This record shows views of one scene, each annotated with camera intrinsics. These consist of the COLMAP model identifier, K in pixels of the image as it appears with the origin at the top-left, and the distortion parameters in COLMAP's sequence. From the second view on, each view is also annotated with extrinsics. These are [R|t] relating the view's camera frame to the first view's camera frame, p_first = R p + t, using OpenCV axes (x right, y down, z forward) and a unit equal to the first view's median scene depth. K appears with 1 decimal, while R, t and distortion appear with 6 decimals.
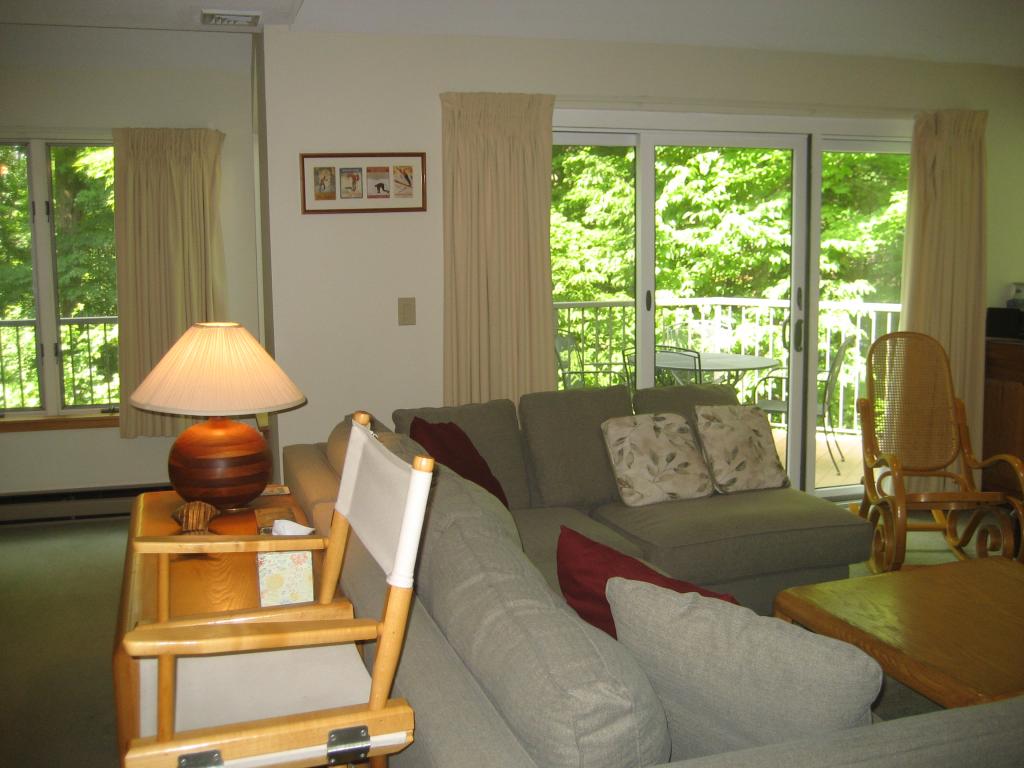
lens RADIAL K [[1068.7, 0, 525.4], [0, 1068.7, 382.0], [0, 0, 1]] dist [-0.152205, 0.201189]
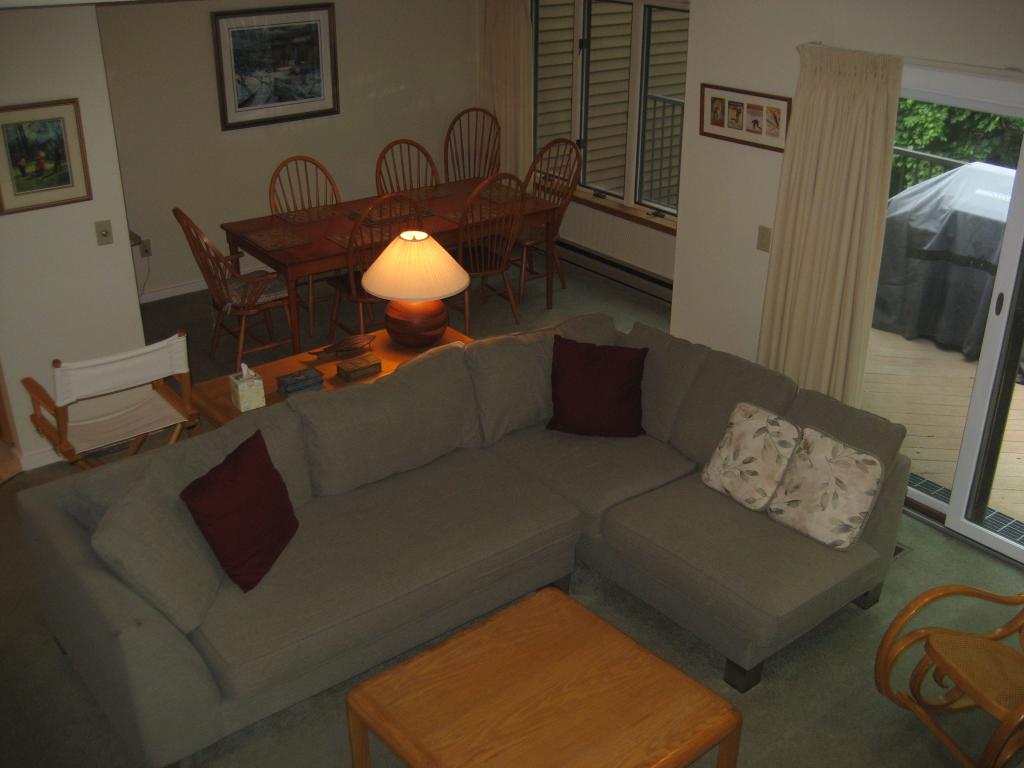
lens RADIAL K [[1068.7, 0, 525.4], [0, 1068.7, 382.0], [0, 0, 1]] dist [-0.152205, 0.201189]
pose [[0.359481, 0.407167, -0.839636, 0.754704], [-0.140683, 0.913147, 0.382584, -0.305913], [0.922487, -0.019409, 0.385541, 0.343106]]
